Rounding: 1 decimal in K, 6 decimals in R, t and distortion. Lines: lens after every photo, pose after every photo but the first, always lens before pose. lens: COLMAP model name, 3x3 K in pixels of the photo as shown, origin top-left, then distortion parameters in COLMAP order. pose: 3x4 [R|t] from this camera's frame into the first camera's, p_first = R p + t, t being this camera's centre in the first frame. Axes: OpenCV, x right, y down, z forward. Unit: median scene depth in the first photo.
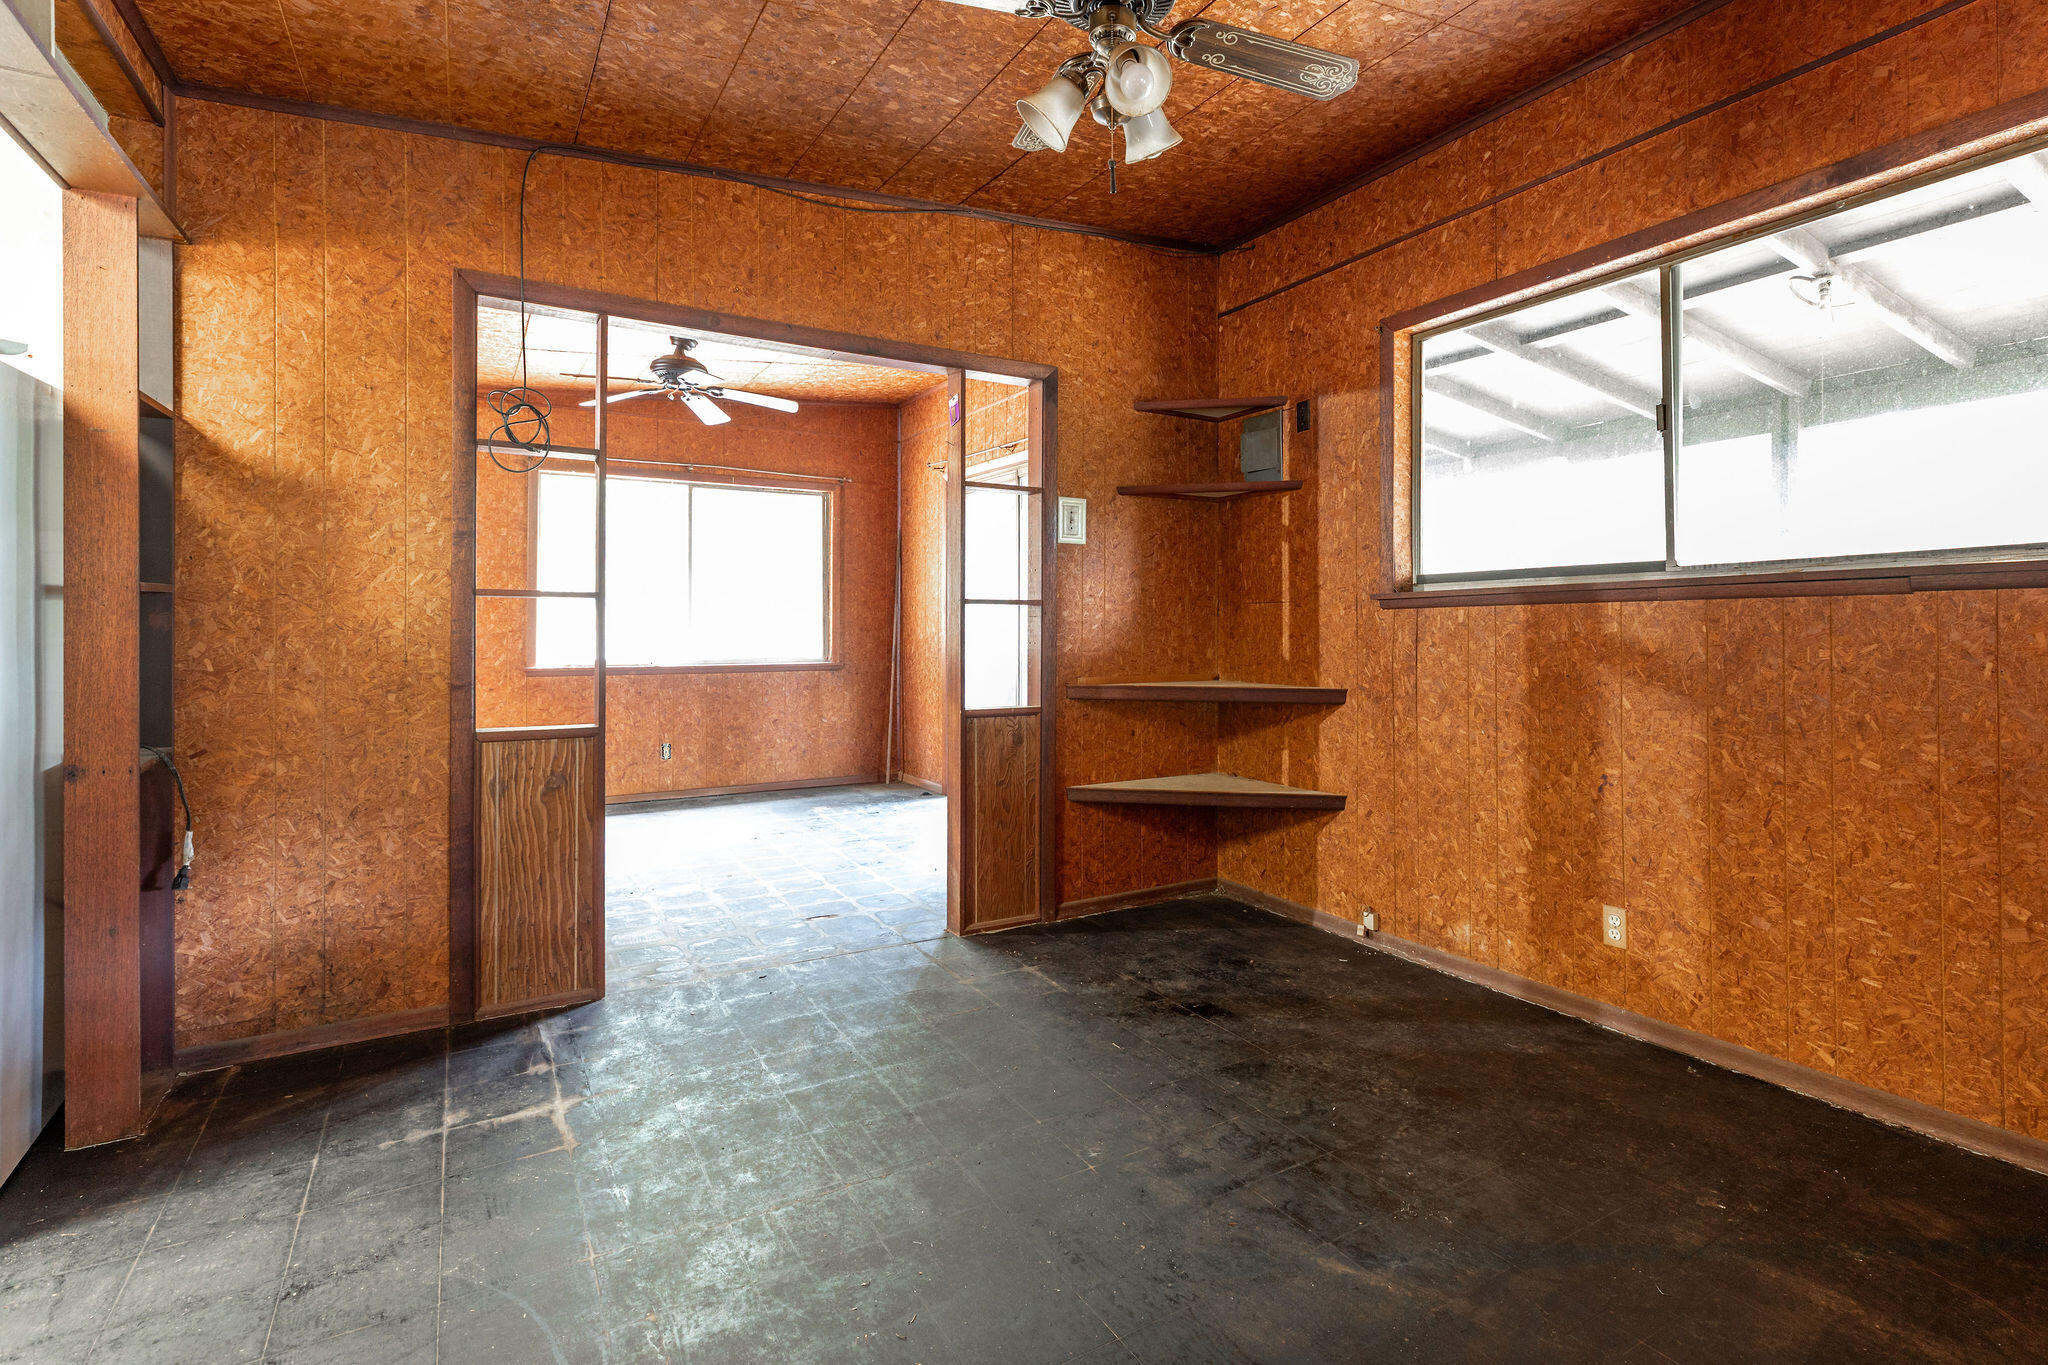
lens RADIAL K [[914.6, 0, 1028.6], [0, 914.6, 639.0], [0, 0, 1]] dist [0.003044, 0.000460]
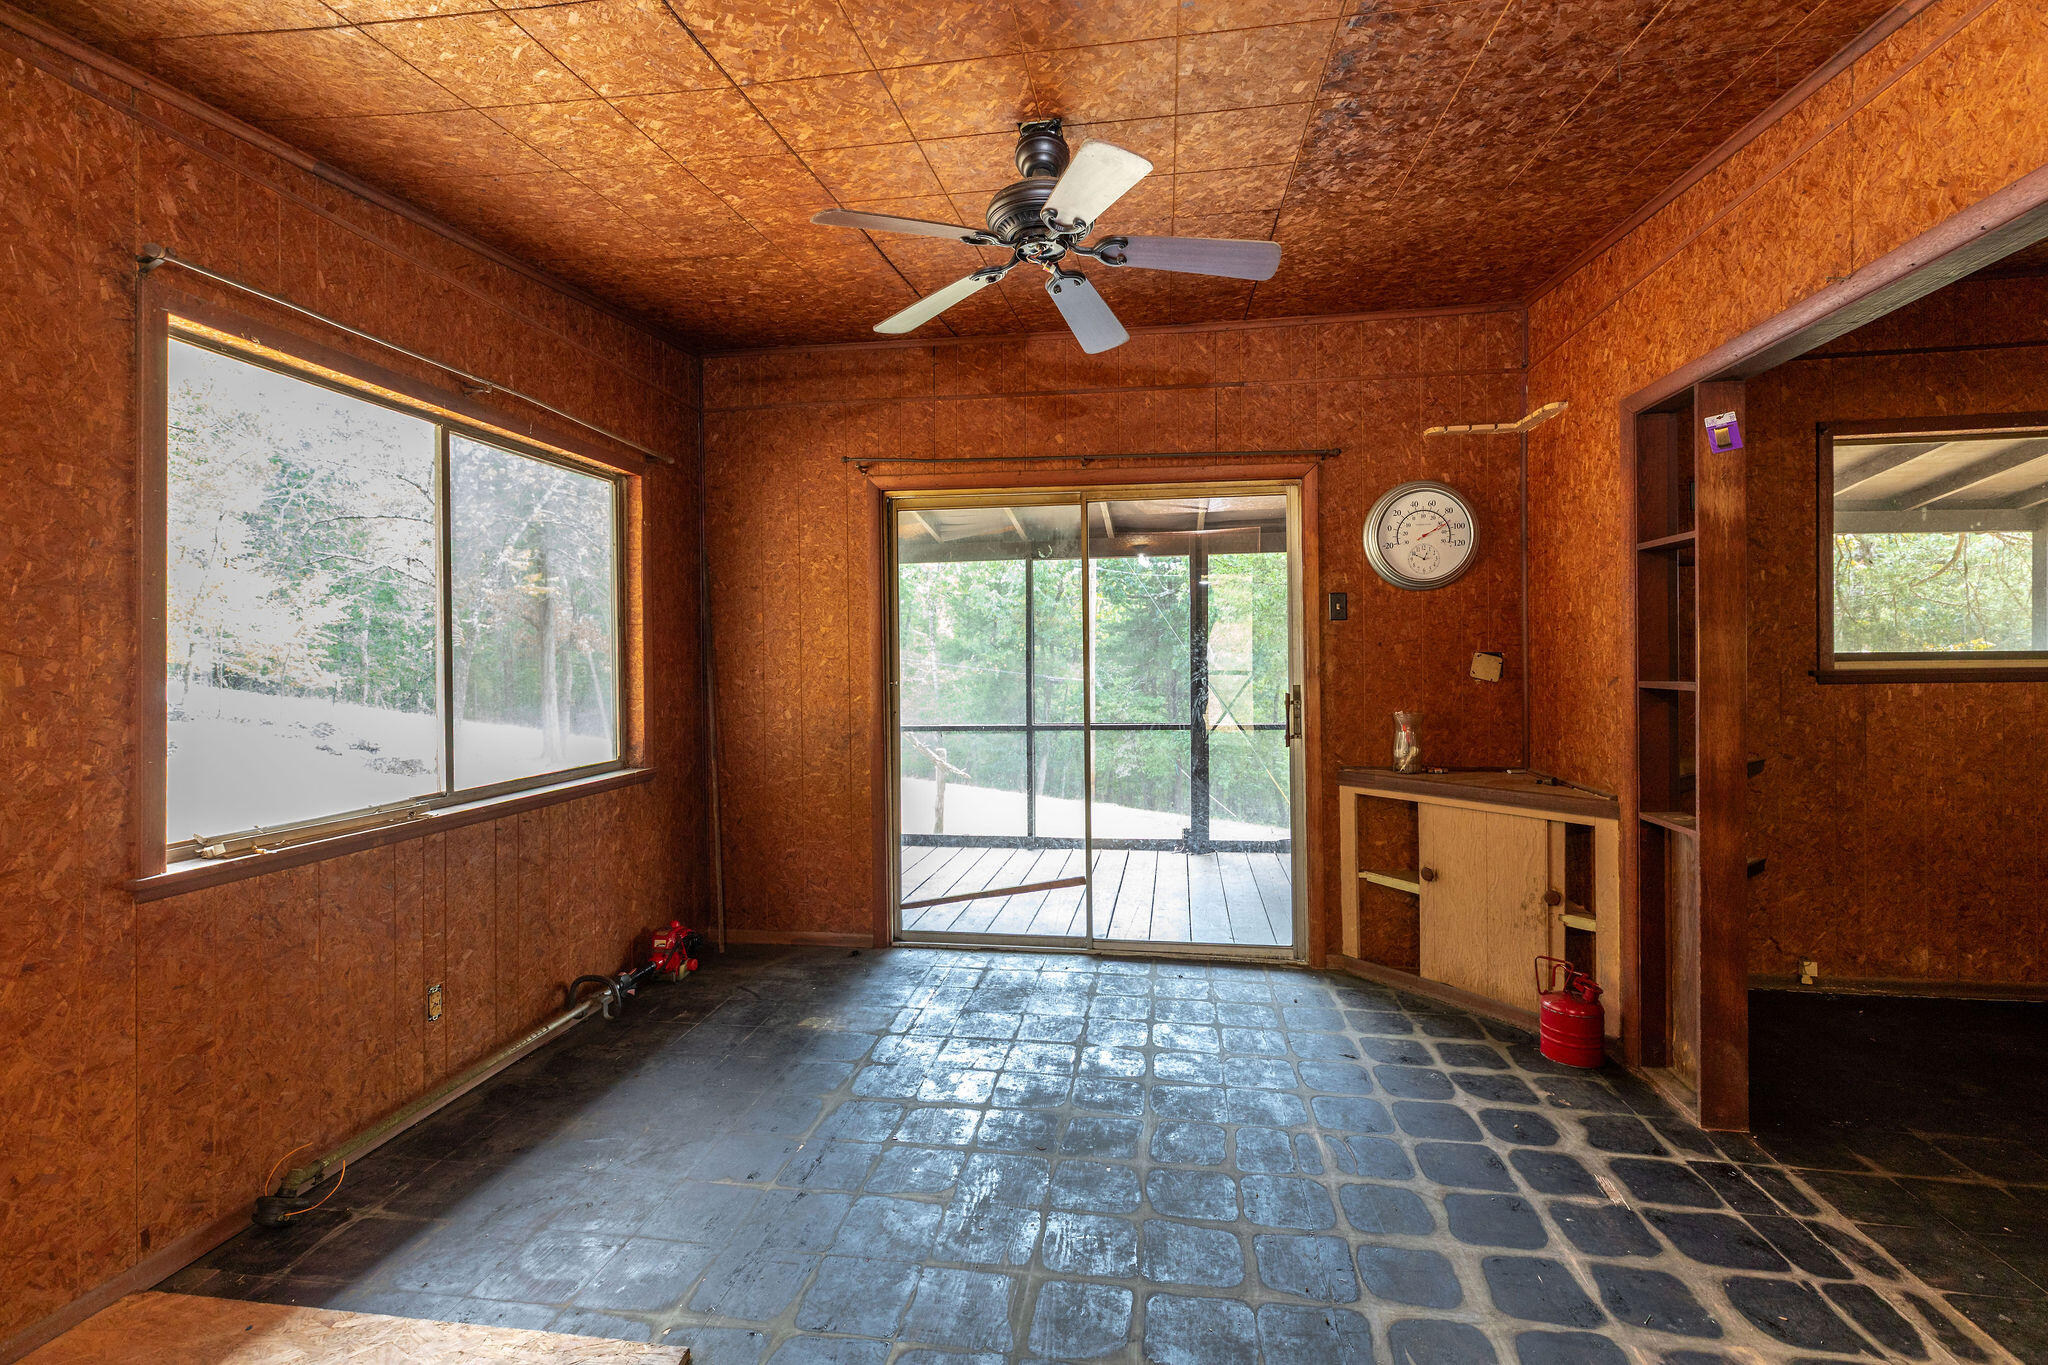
lens RADIAL K [[914.6, 0, 985.6], [0, 914.6, 662.6], [0, 0, 1]] dist [0.003044, 0.000460]
pose [[0.670881, -0.013915, 0.741434, -1.111818], [0.021396, 0.999771, -0.000597, -0.079774], [-0.741256, 0.016264, 0.671025, 1.002367]]
